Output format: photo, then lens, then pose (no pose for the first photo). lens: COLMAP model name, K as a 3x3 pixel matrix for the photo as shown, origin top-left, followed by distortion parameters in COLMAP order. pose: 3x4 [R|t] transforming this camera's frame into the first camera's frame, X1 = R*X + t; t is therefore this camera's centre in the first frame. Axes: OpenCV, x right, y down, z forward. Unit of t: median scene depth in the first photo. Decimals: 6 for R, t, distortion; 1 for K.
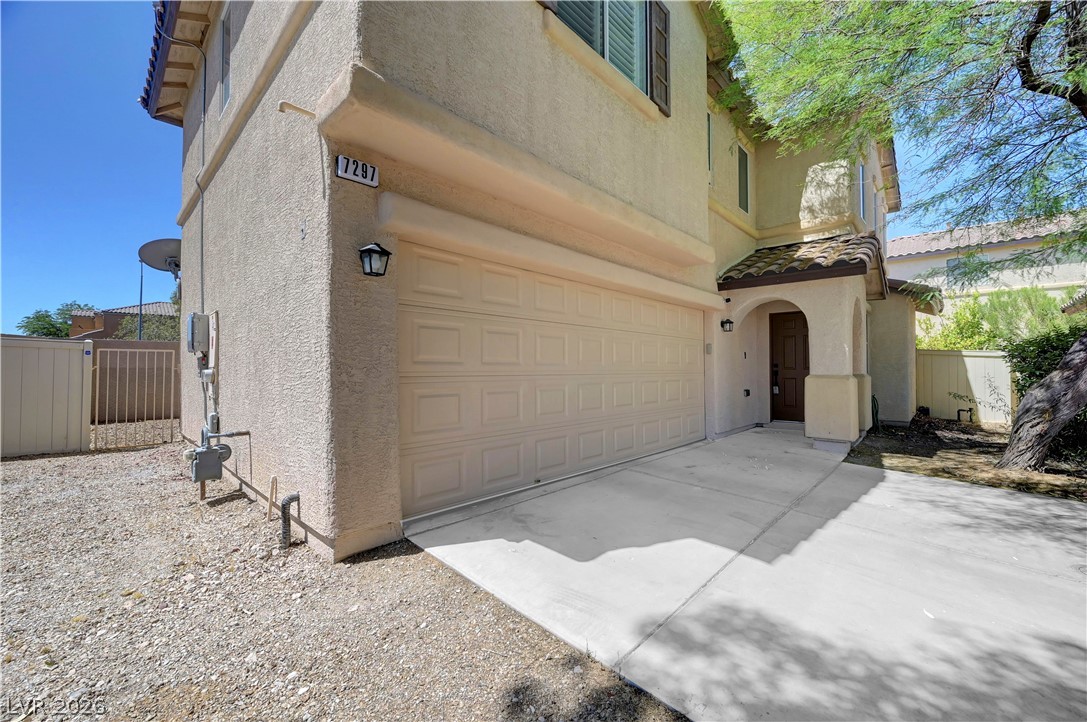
lens RADIAL K [[427.2, 0, 545.6], [0, 427.2, 363.3], [0, 0, 1]] dist [-0.001329, 0.000327]
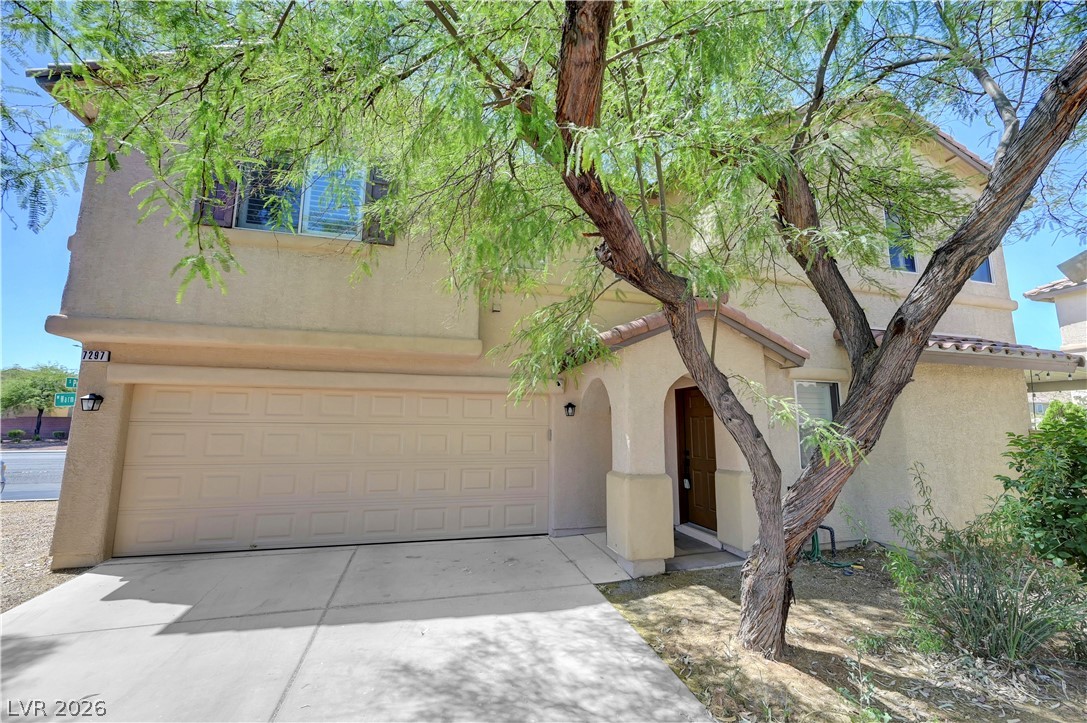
lens RADIAL K [[429.9, 0, 543.6], [0, 429.9, 364.5], [0, 0, 1]] dist [-0.000479, -0.000073]
pose [[0.852054, -0.067589, -0.519072, 1.212743], [-0.000223, 0.991582, -0.129482, -0.089057], [0.523454, 0.110441, 0.844866, 0.235480]]
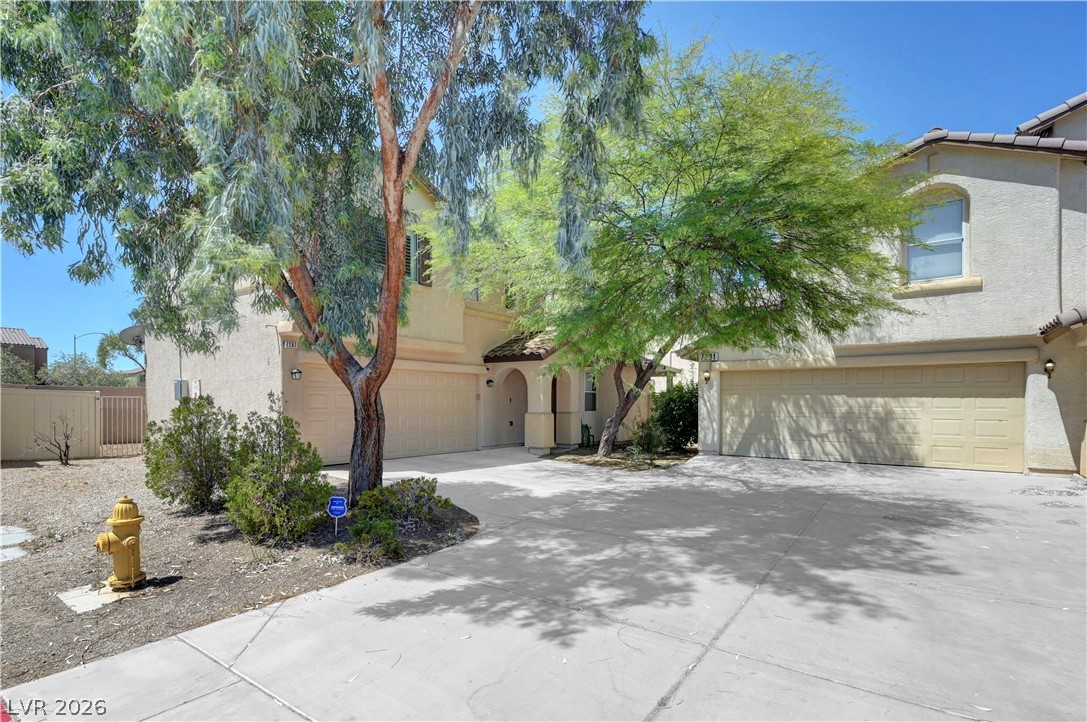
lens RADIAL K [[557.1, 0, 543.5], [0, 557.1, 361.0], [0, 0, 1]] dist [-0.087988, -0.000139]
pose [[0.985019, 0.009097, 0.172206, 0.355699], [0.001820, 0.998003, -0.063133, -0.051641], [-0.172437, 0.062500, 0.983036, -1.700079]]
